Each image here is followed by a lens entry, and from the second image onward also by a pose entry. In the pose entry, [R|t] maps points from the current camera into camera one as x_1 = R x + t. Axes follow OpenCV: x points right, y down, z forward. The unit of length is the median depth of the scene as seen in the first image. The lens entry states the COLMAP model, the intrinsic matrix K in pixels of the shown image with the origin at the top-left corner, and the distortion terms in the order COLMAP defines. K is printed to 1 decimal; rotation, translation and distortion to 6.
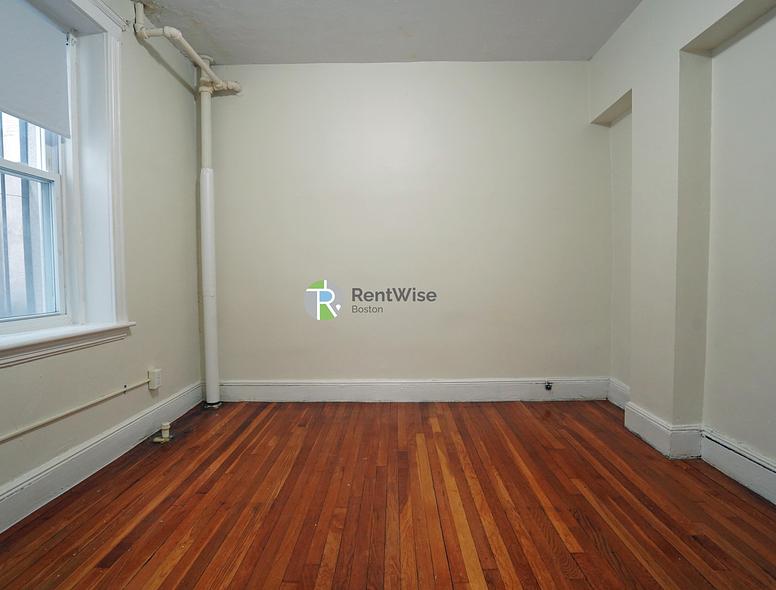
lens RADIAL K [[421.0, 0, 388.0], [0, 421.0, 295.0], [0, 0, 1]] dist [-0.067310, 0.031979]
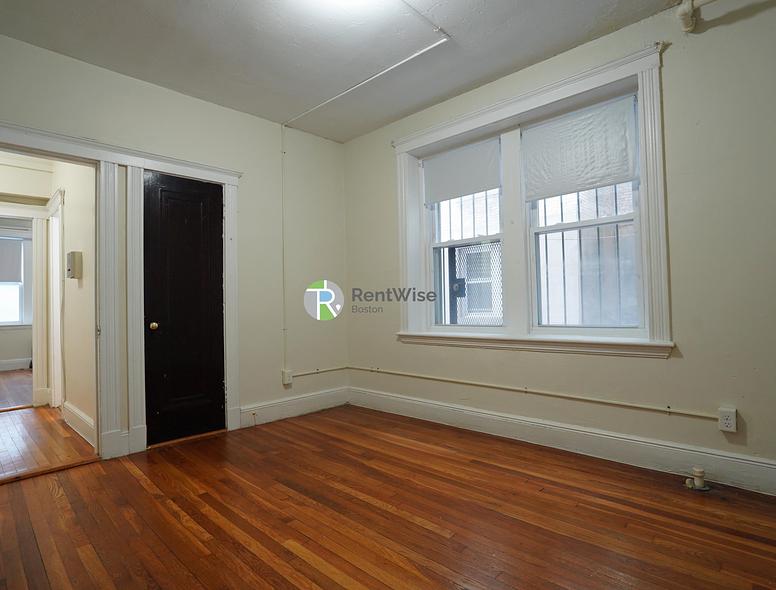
lens RADIAL K [[421.0, 0, 388.0], [0, 421.0, 295.0], [0, 0, 1]] dist [-0.067310, 0.031979]
pose [[-0.673070, 0.009619, -0.739516, 0.564550], [-0.004961, 0.999834, 0.017520, -0.064125], [0.739562, 0.015461, -0.672911, 1.208911]]
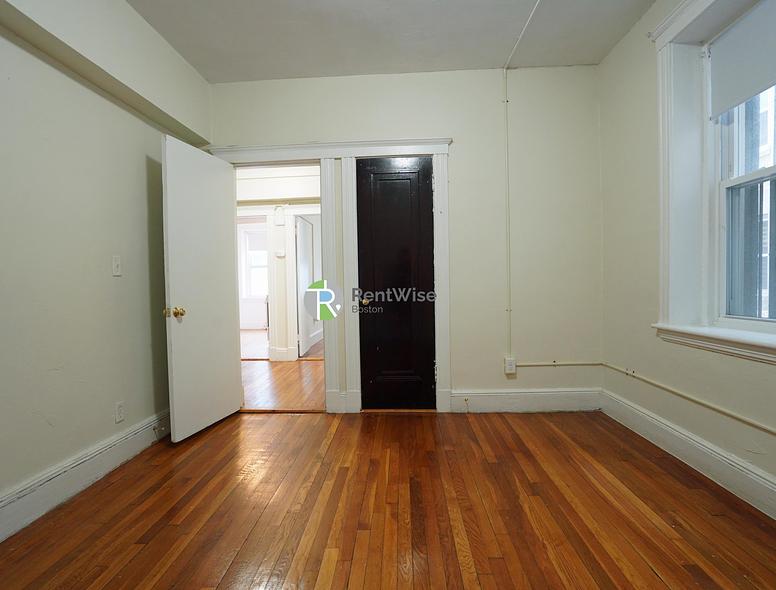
lens RADIAL K [[421.0, 0, 388.0], [0, 421.0, 295.0], [0, 0, 1]] dist [-0.067310, 0.031979]
pose [[-0.999350, 0.028687, 0.021822, 0.005617], [0.030155, 0.997077, 0.070197, -0.061643], [-0.019744, 0.070809, -0.997294, 1.218335]]
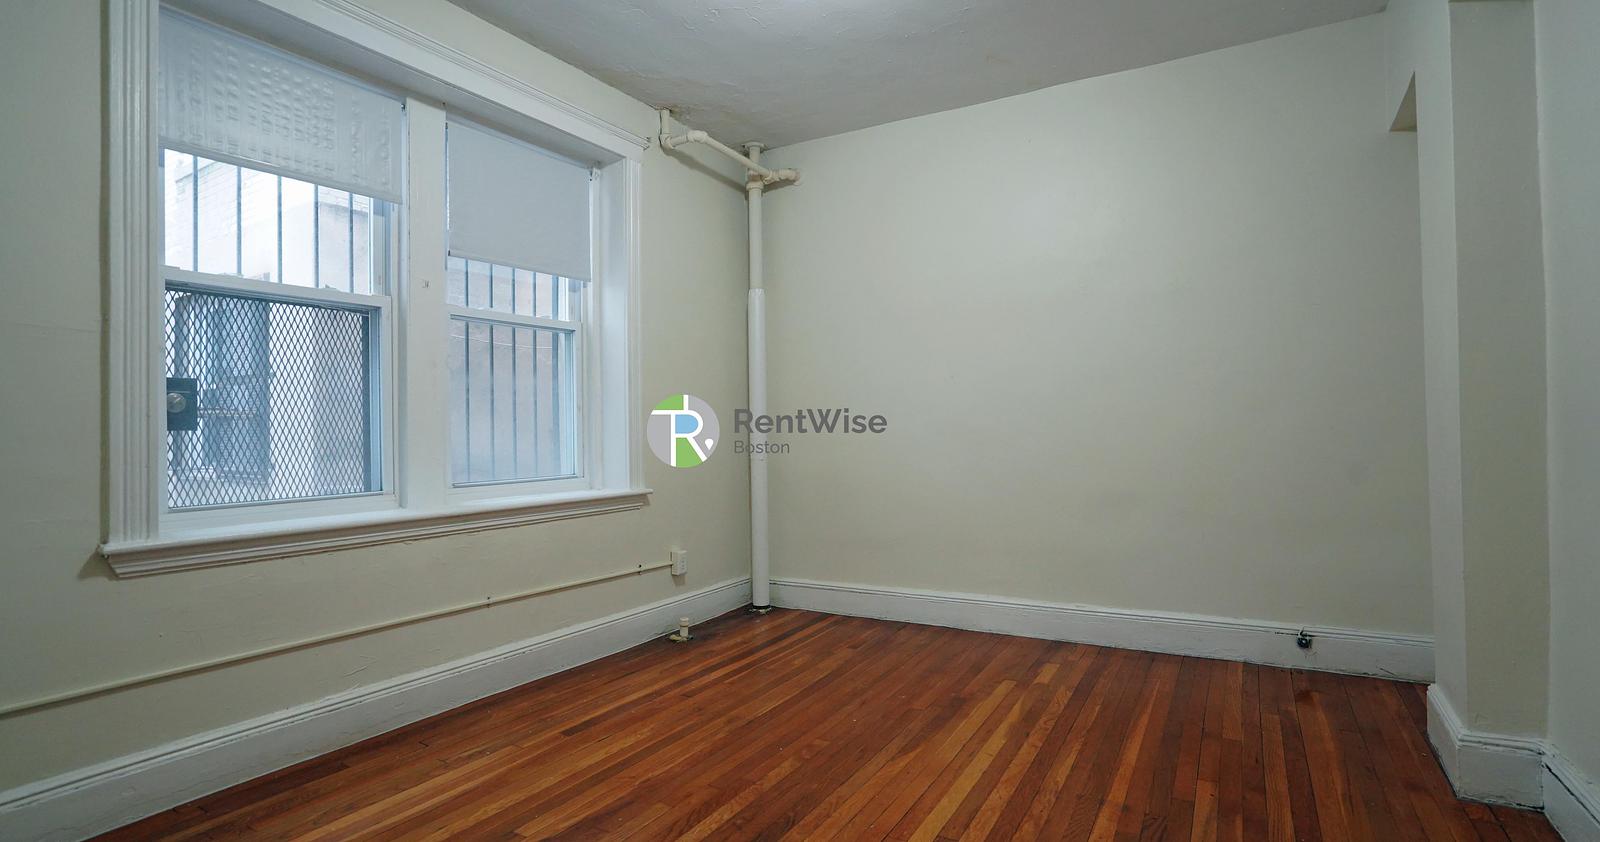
lens RADIAL K [[758.9, 0, 789.7], [0, 758.9, 420.7], [0, 0, 1]] dist [-0.033995, 0.001446]
pose [[0.864966, -0.011540, -0.501697, 0.417764], [-0.014914, 0.998703, -0.048684, -0.002221], [0.501608, 0.049593, 0.863672, -0.200984]]
